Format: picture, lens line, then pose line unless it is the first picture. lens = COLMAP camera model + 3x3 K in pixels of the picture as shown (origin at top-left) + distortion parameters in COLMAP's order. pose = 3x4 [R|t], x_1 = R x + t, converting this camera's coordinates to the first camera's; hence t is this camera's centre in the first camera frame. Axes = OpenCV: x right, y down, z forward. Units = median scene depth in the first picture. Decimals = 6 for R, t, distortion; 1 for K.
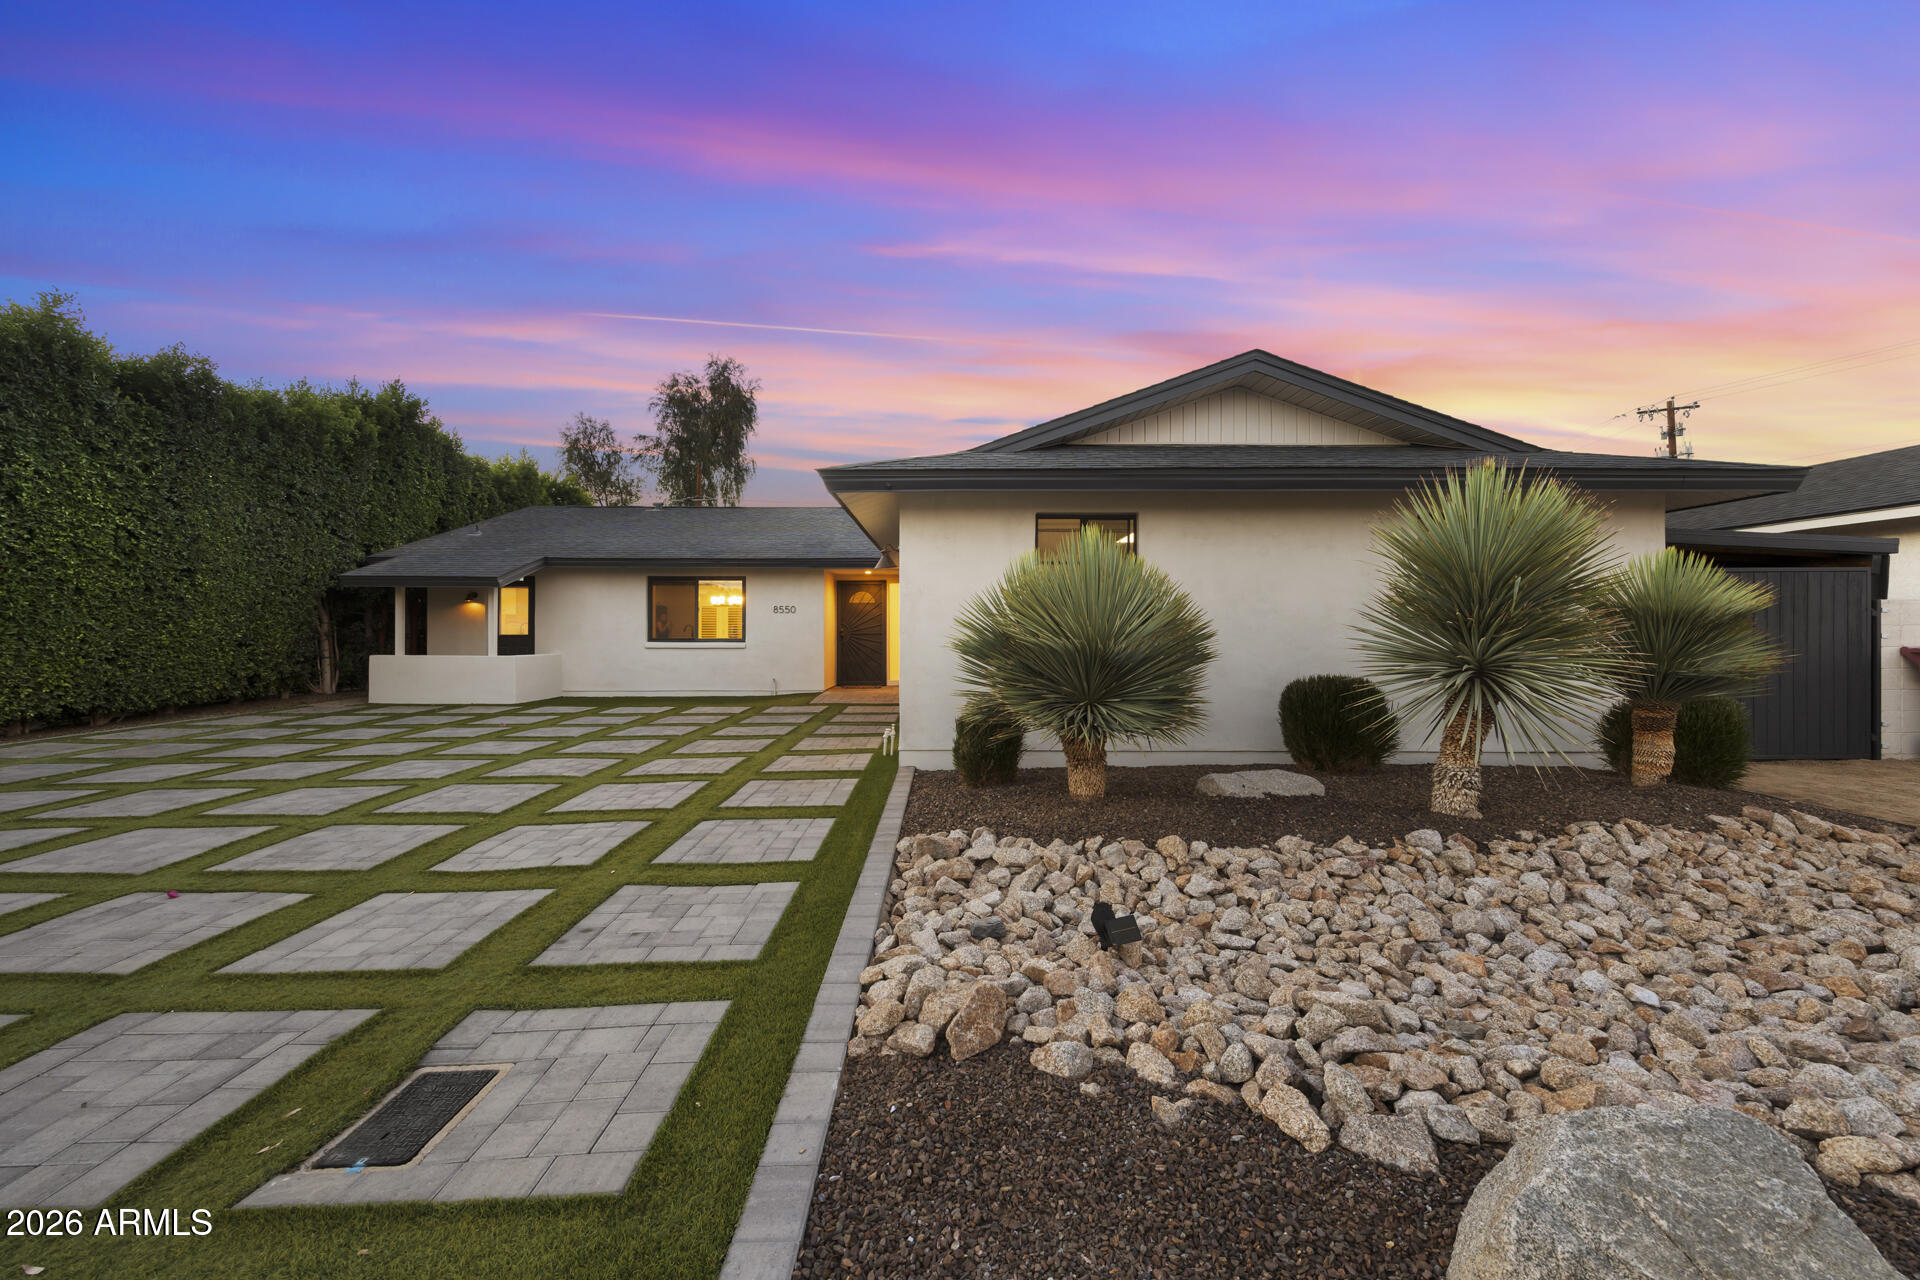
lens RADIAL K [[742.3, 0, 971.4], [0, 742.3, 637.4], [0, 0, 1]] dist [0.003018, -0.000422]
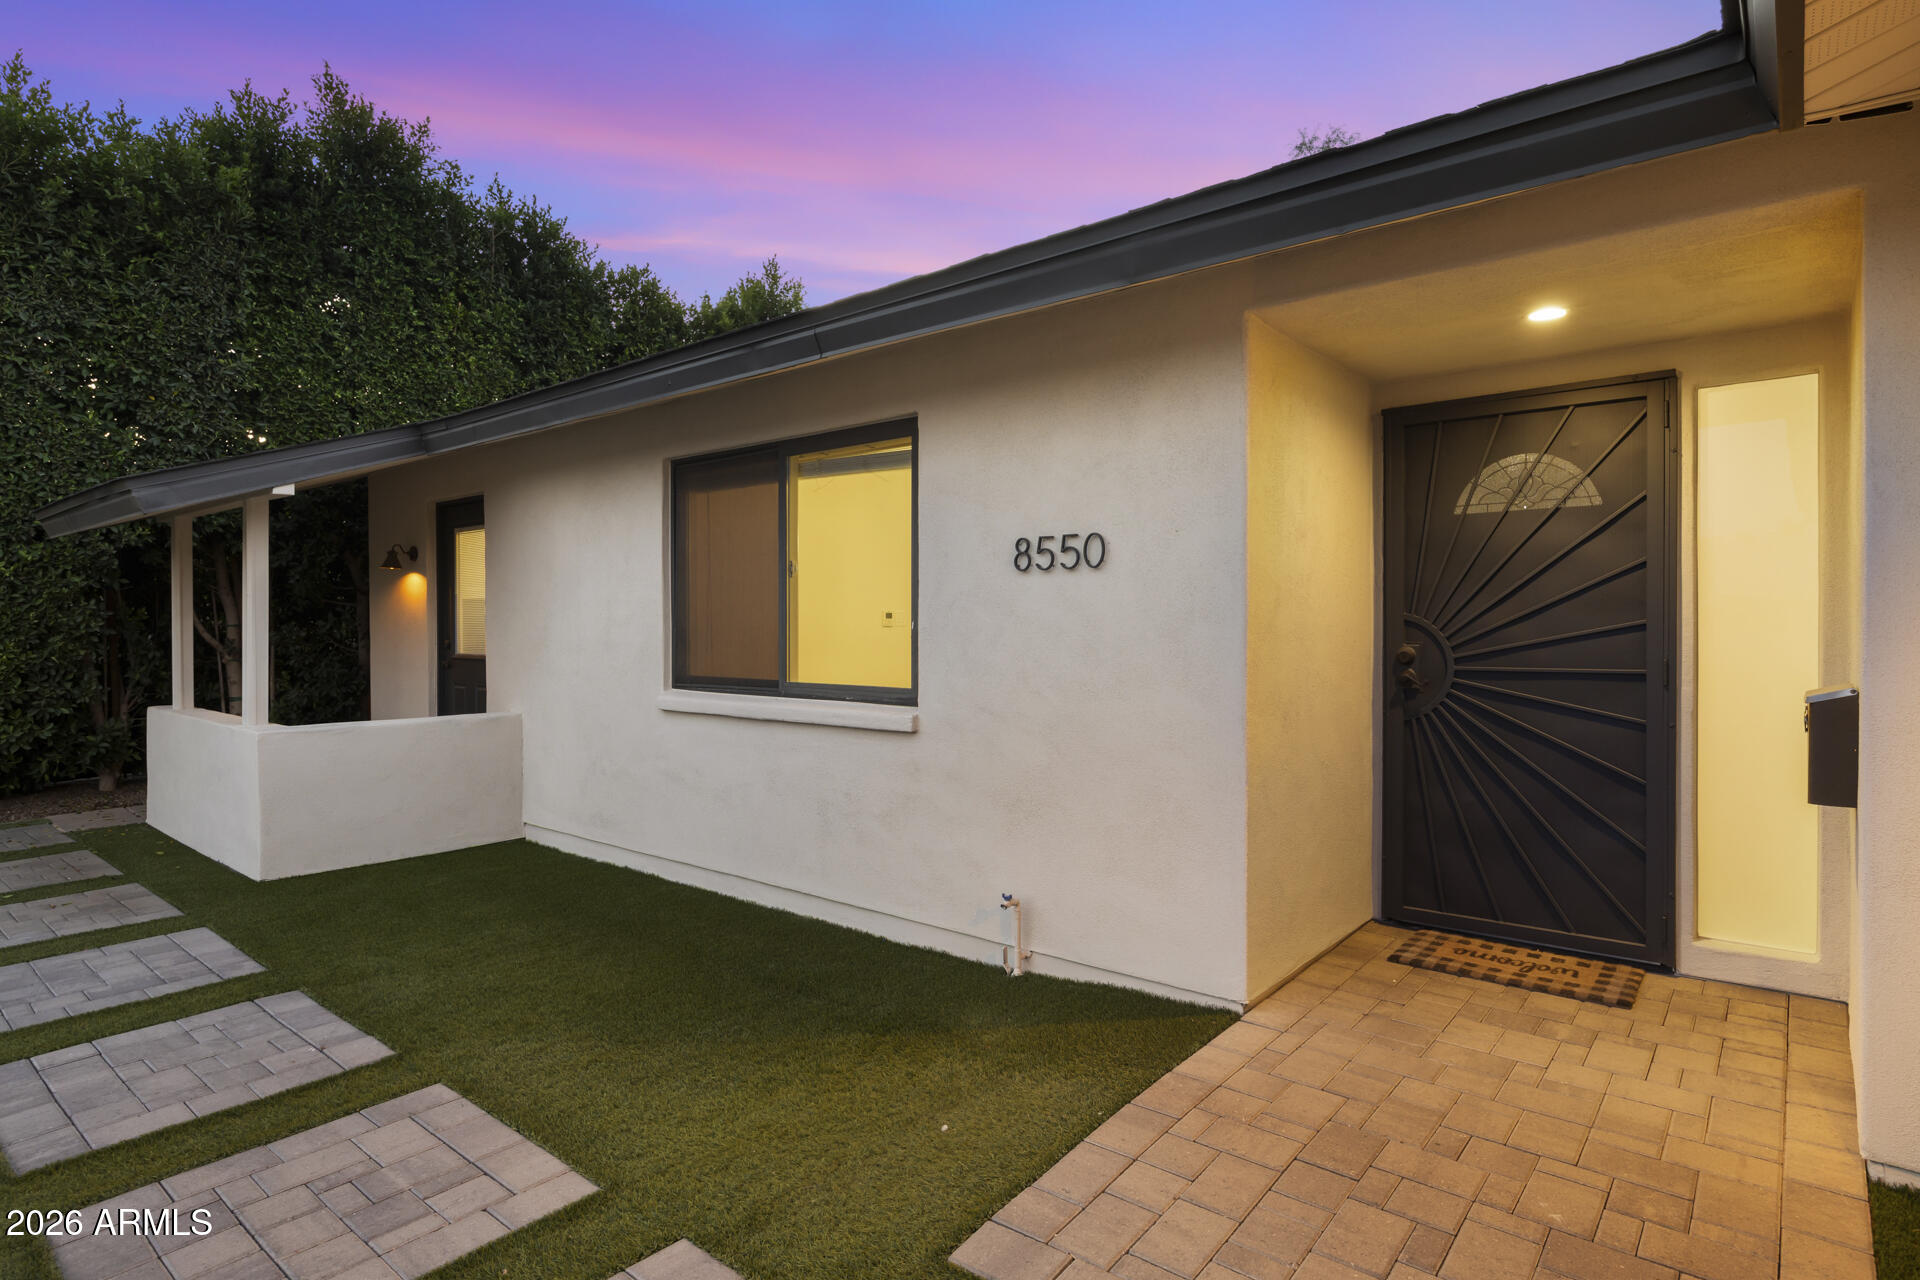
lens RADIAL K [[1031.6, 0, 961.4], [0, 1031.6, 633.6], [0, 0, 1]] dist [0.002158, 0.000429]
pose [[0.750192, 0.003089, -0.661212, -0.111410], [0.002198, 0.999972, 0.007165, -0.023215], [0.661216, -0.006829, 0.750164, 0.979208]]
